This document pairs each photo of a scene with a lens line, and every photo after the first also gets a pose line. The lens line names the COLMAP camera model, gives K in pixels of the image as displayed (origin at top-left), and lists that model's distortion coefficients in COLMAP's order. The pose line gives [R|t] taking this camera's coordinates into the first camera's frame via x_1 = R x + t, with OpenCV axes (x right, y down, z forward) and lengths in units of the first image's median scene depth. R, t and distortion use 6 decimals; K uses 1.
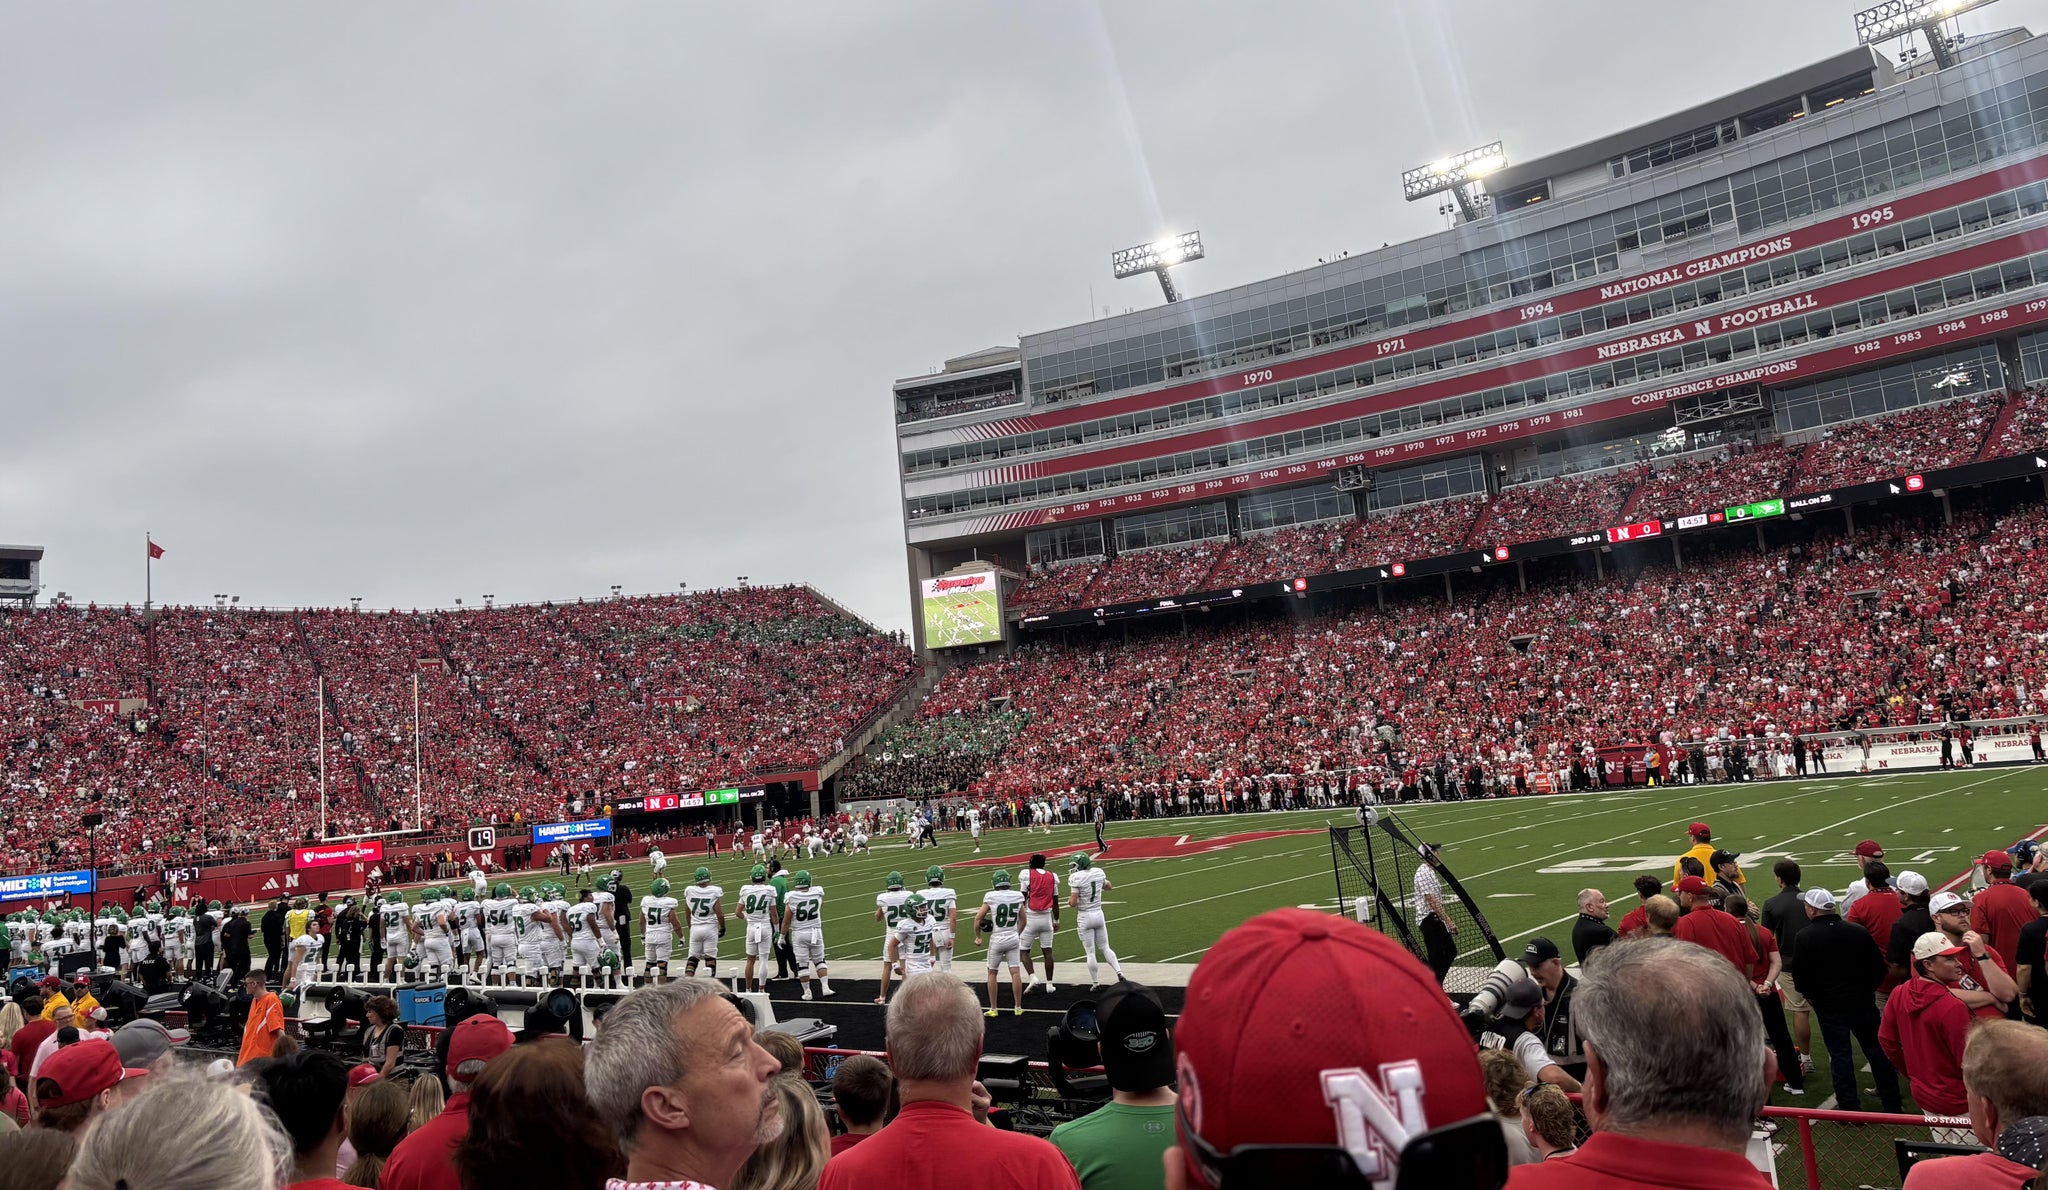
lens RADIAL K [[1526.7, 0, 1016.9], [0, 1526.7, 551.0], [0, 0, 1]] dist [0.033710, -0.016382]
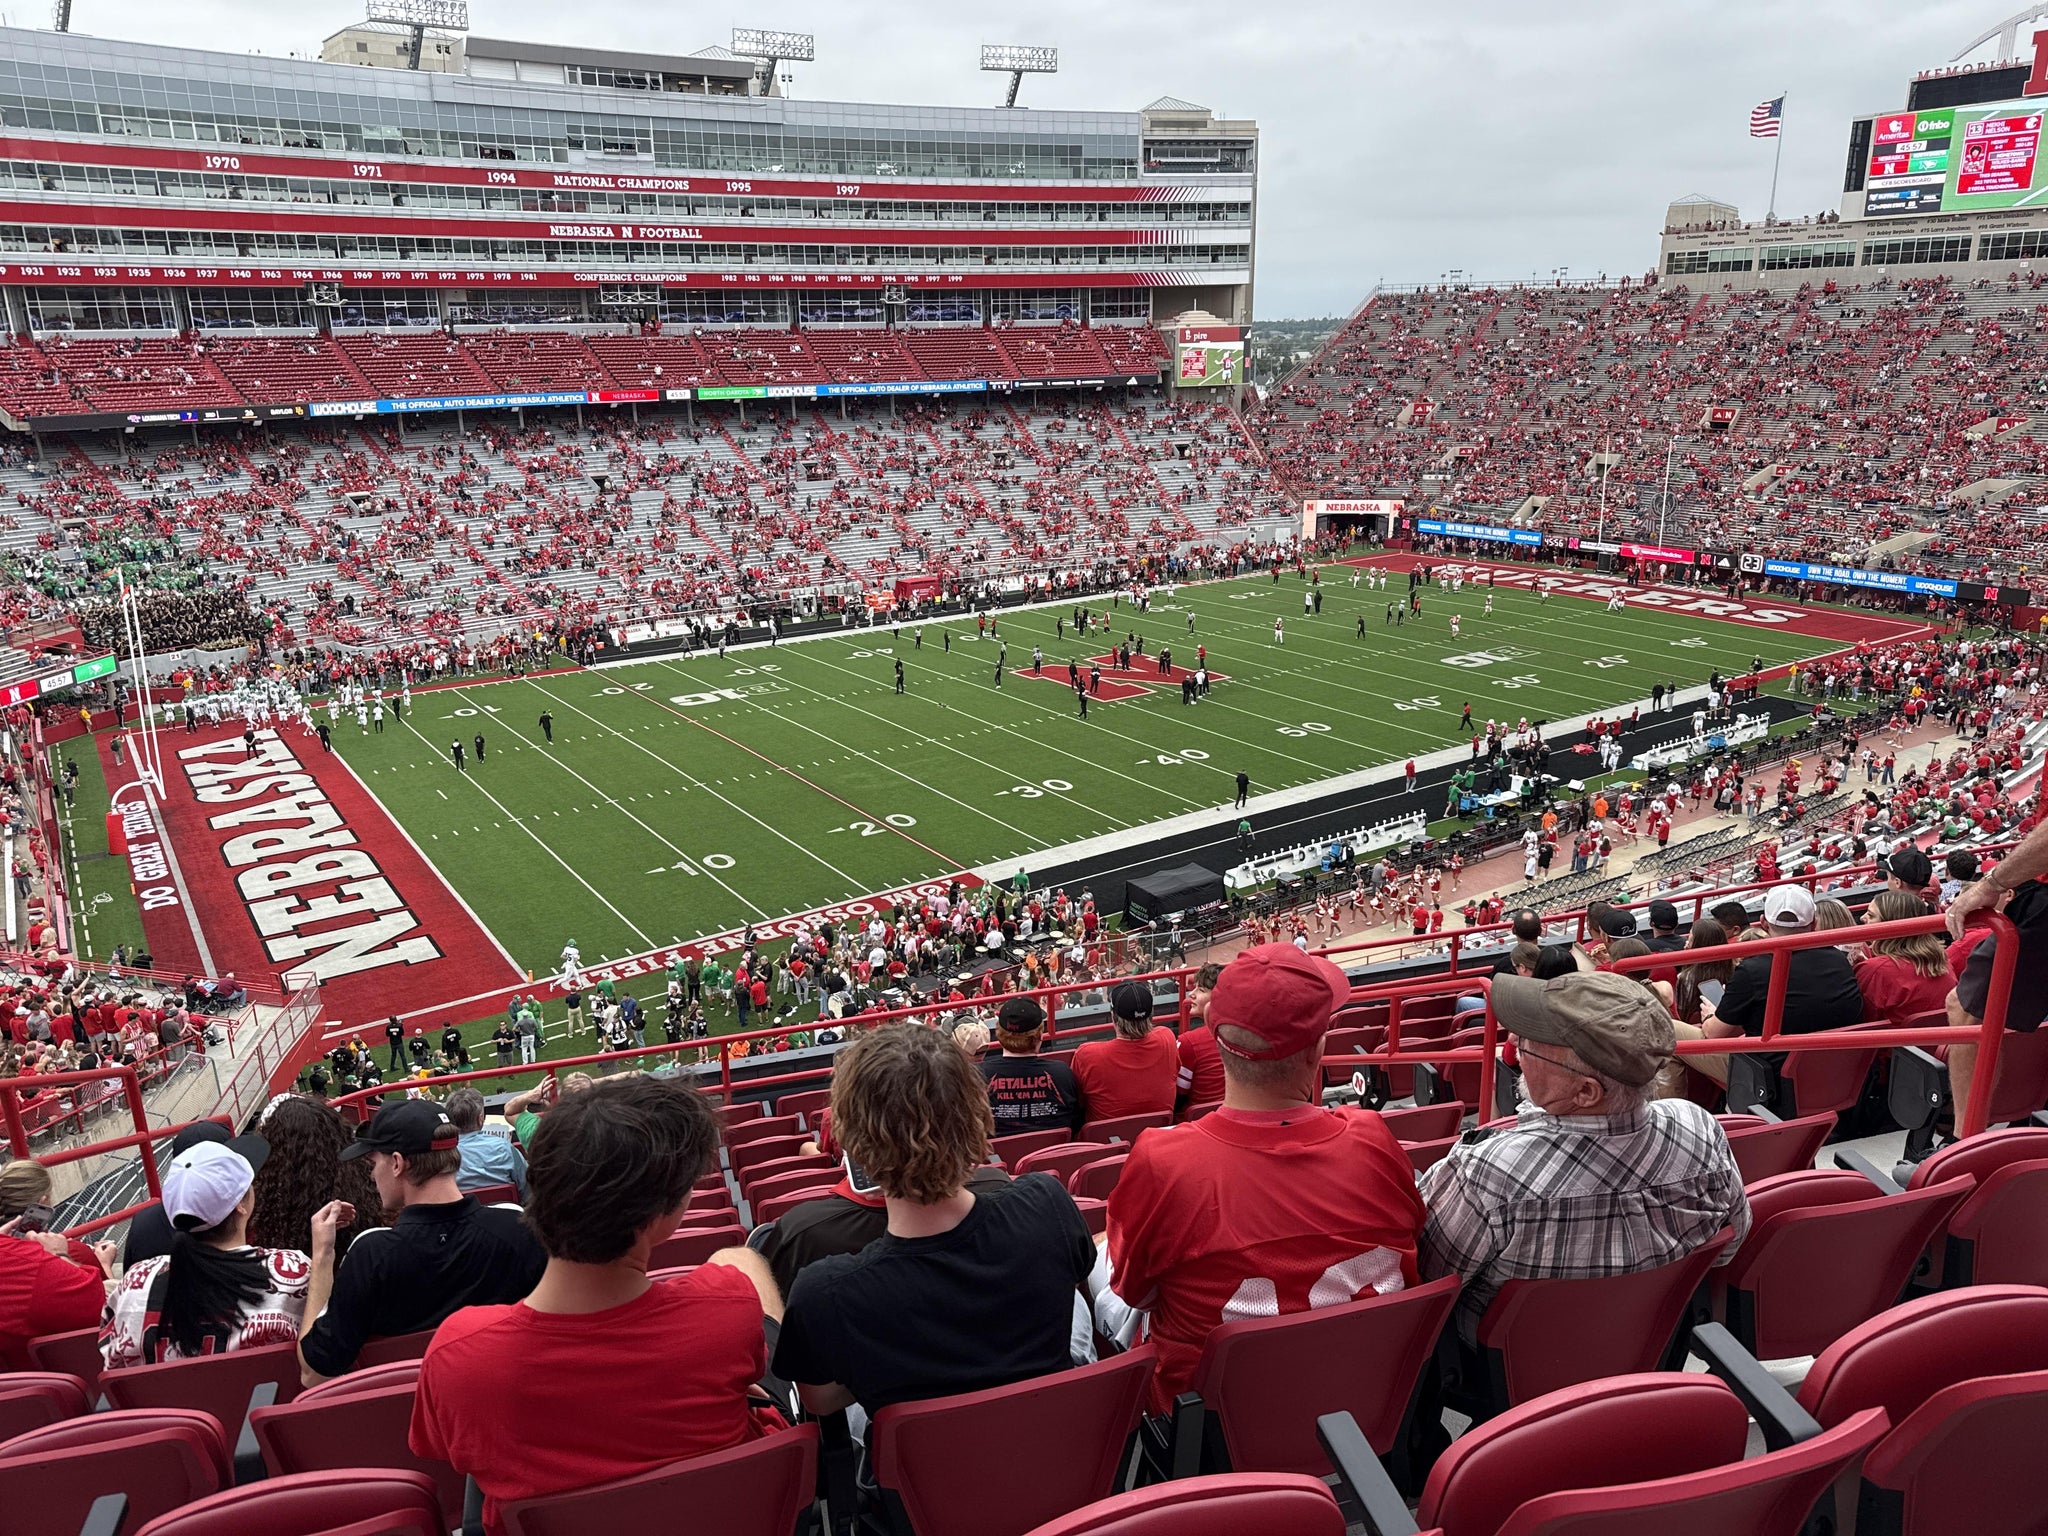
lens RADIAL K [[1421.5, 0, 1003.7], [0, 1421.5, 759.6], [0, 0, 1]] dist [0.042371, -0.046931]
pose [[0.268886, -0.190422, 0.944161, -0.721321], [-0.144138, 0.961268, 0.234921, -0.043467], [-0.952326, -0.199257, 0.231024, 0.307231]]
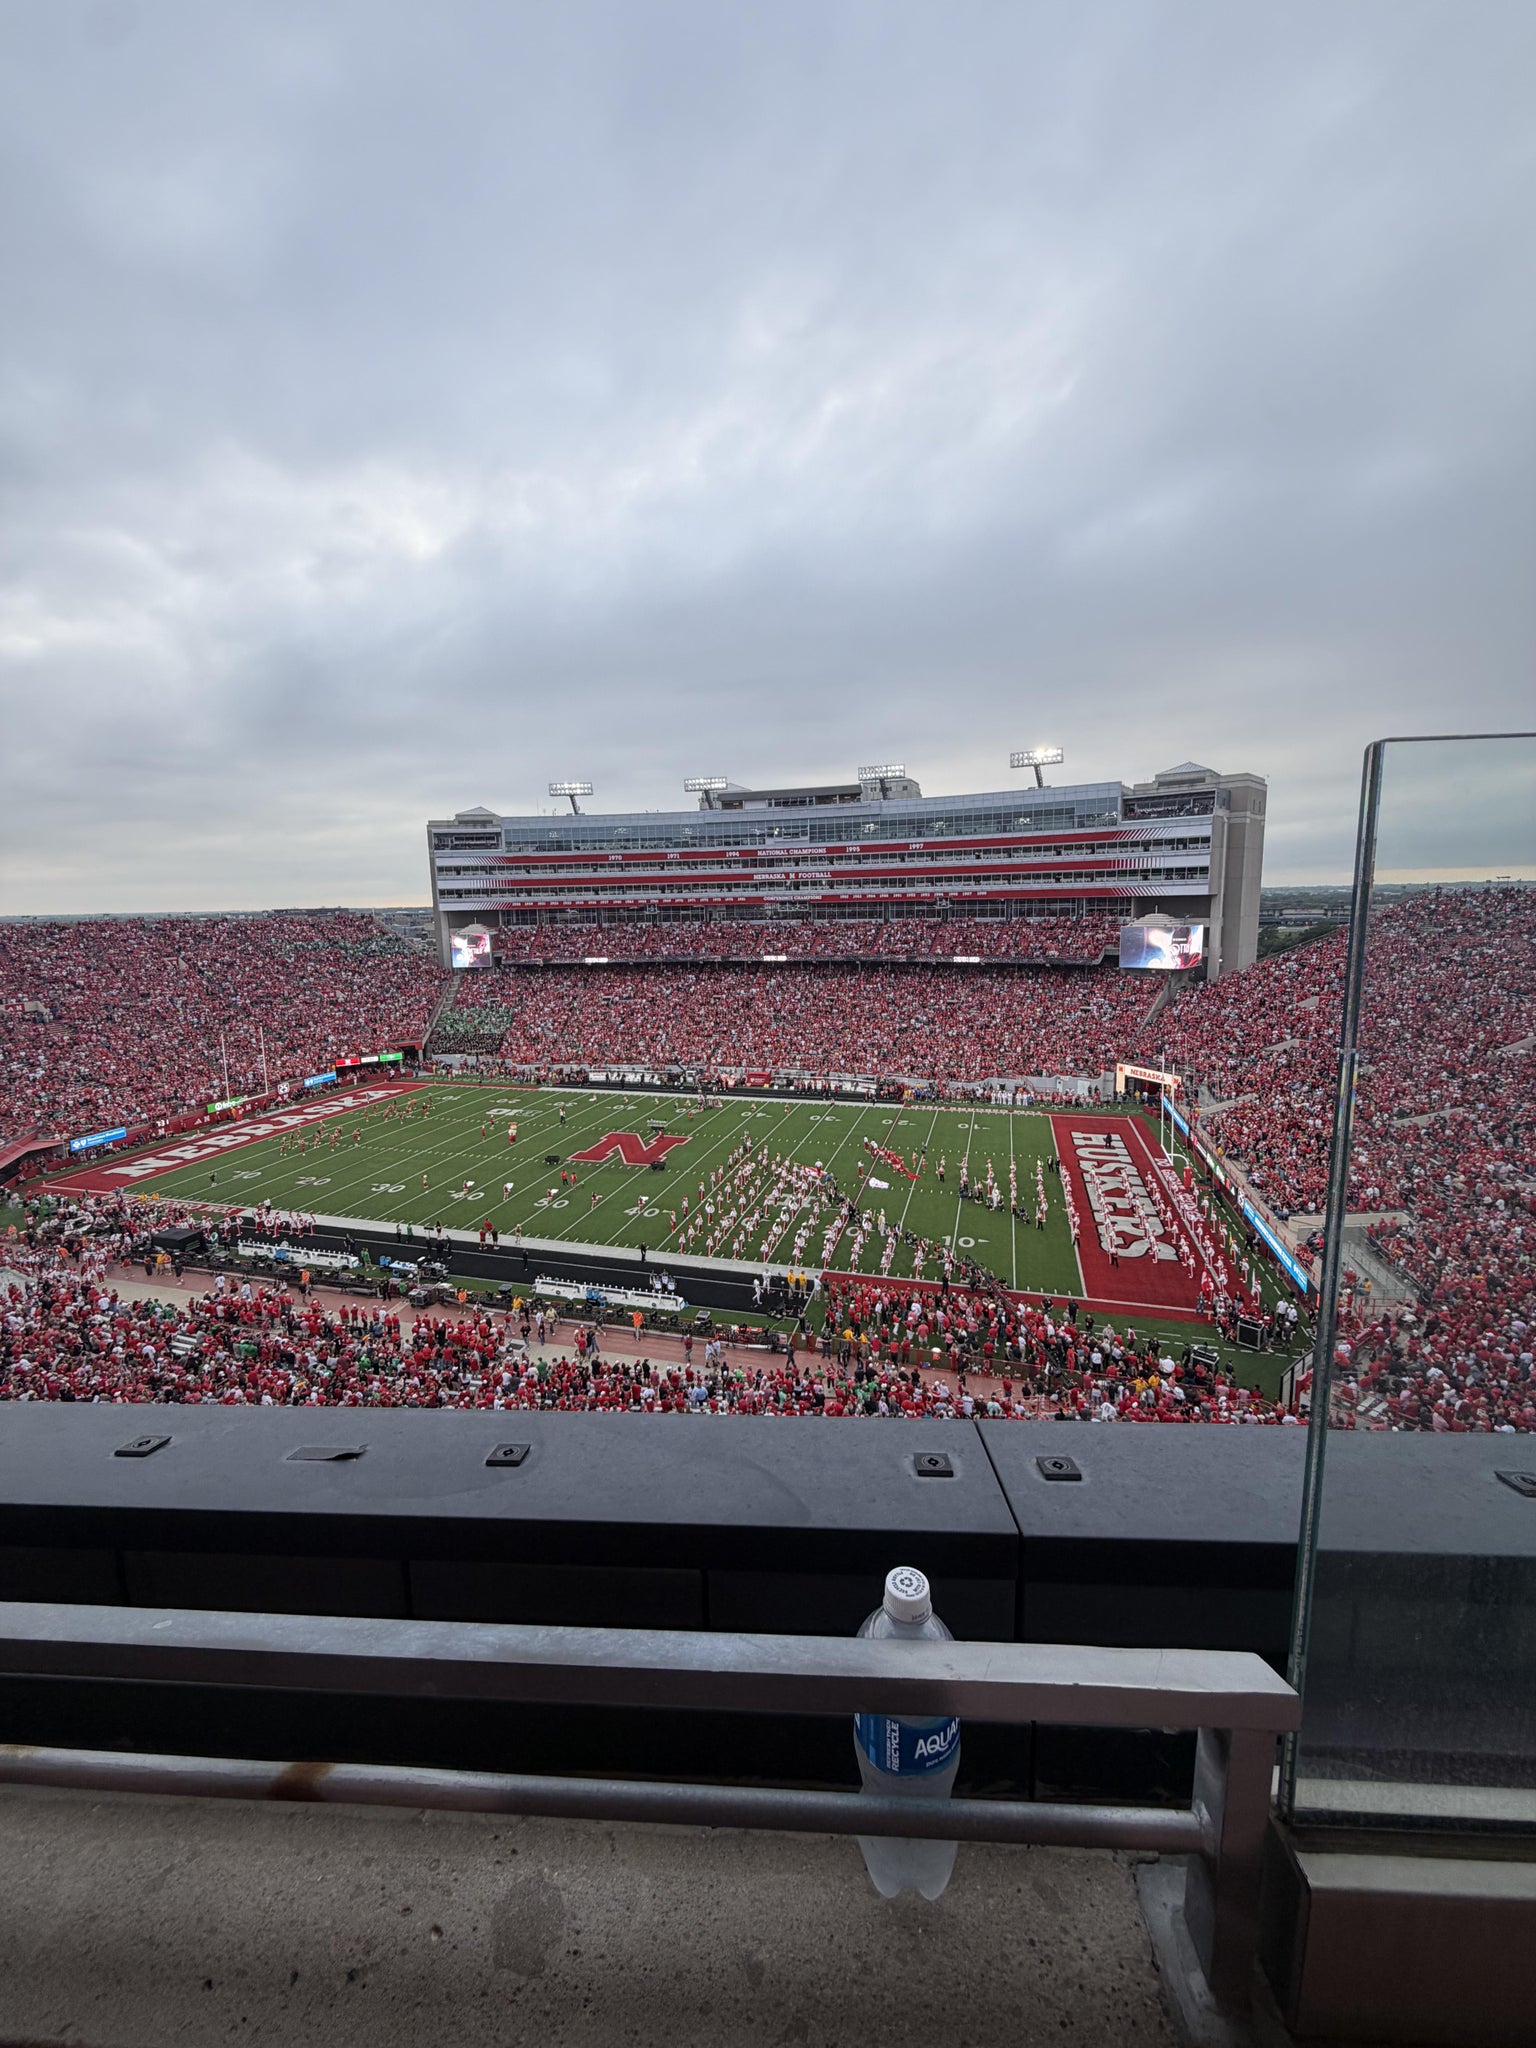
lens RADIAL K [[805.3, 0, 765.9], [0, 805.3, 1011.9], [0, 0, 1]] dist [-0.007285, 0.000447]
pose [[0.905072, 0.017440, 0.424901, -0.169432], [-0.123603, 0.966812, 0.223601, -0.220104], [-0.406899, -0.254894, 0.877190, -0.238035]]
